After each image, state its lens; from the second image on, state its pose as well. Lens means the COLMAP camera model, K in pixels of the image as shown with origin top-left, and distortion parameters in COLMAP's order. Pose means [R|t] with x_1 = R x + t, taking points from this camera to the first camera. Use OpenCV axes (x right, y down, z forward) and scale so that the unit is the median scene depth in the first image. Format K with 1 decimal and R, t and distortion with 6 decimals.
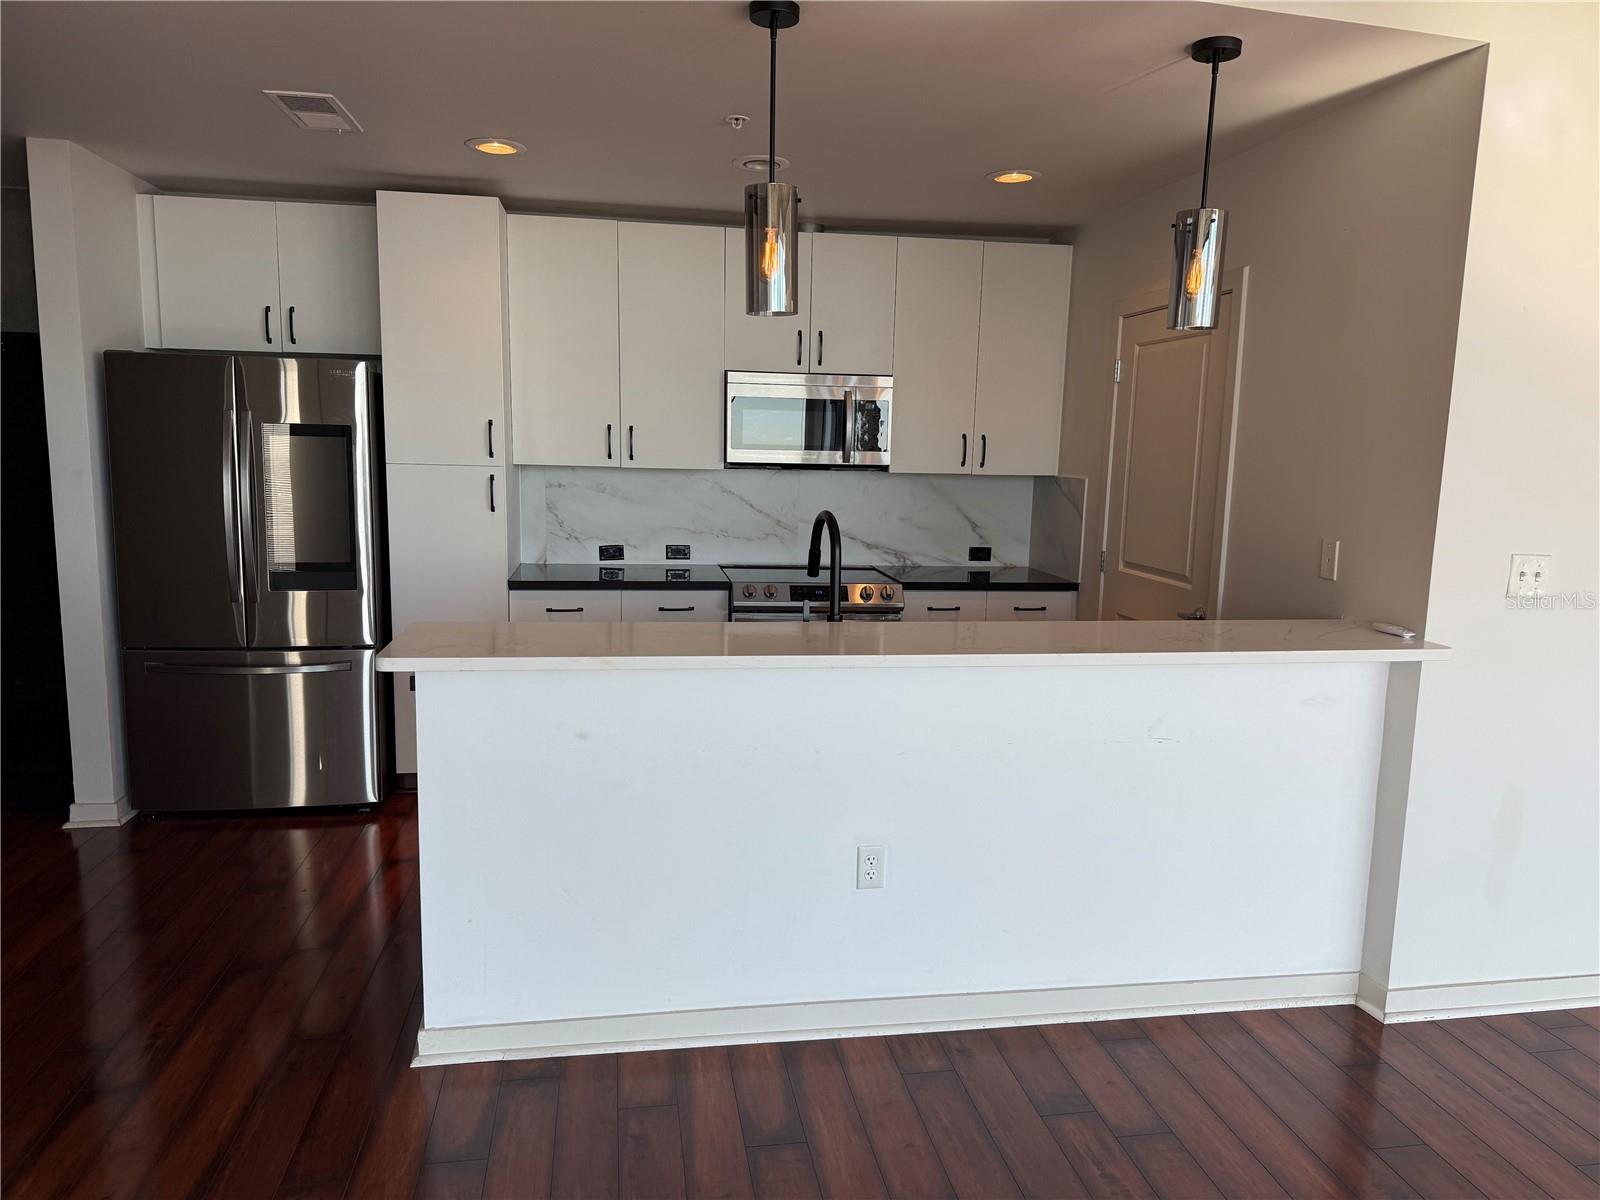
lens RADIAL K [[1119.4, 0, 802.4], [0, 1119.4, 610.5], [0, 0, 1]] dist [0.107710, -0.170446]
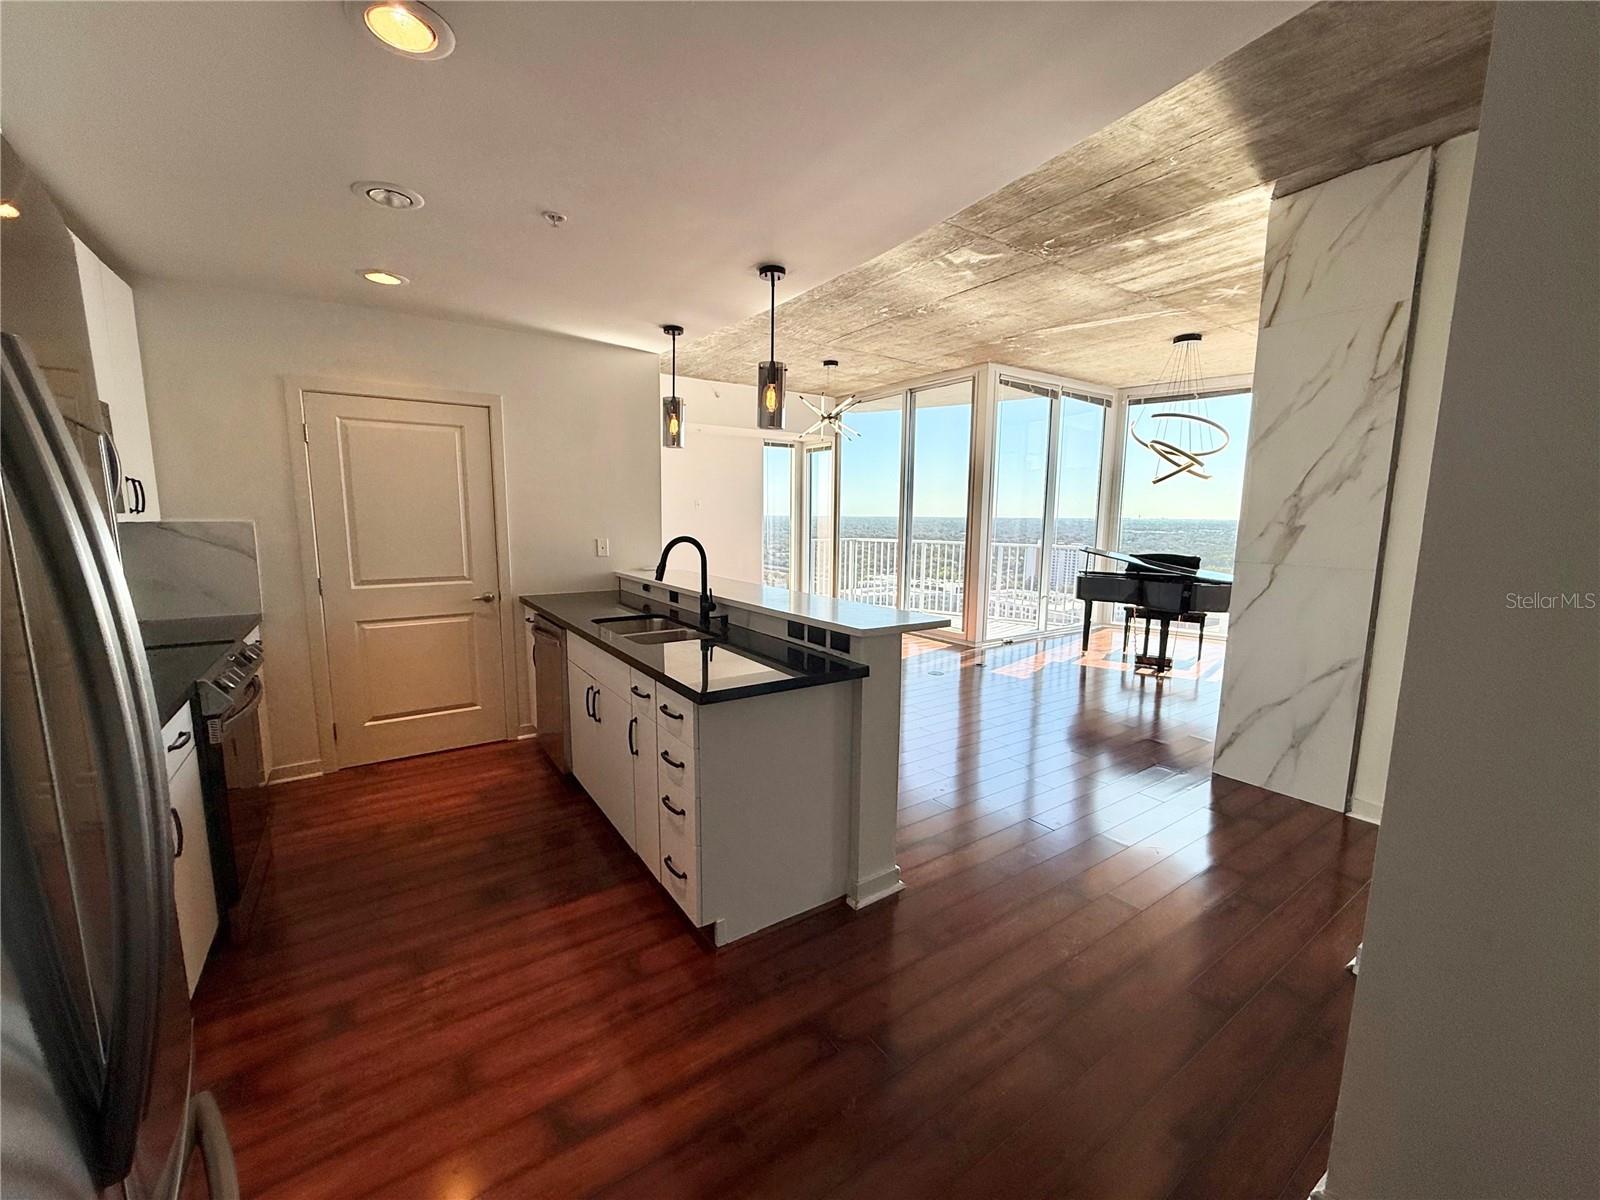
lens RADIAL K [[642.1, 0, 797.0], [0, 642.1, 595.4], [0, 0, 1]] dist [0.008105, -0.000017]
pose [[-0.427567, -0.141468, 0.892846, -0.562989], [0.117911, 0.970513, 0.210239, -0.115745], [-0.896261, 0.195168, -0.398279, 0.775655]]
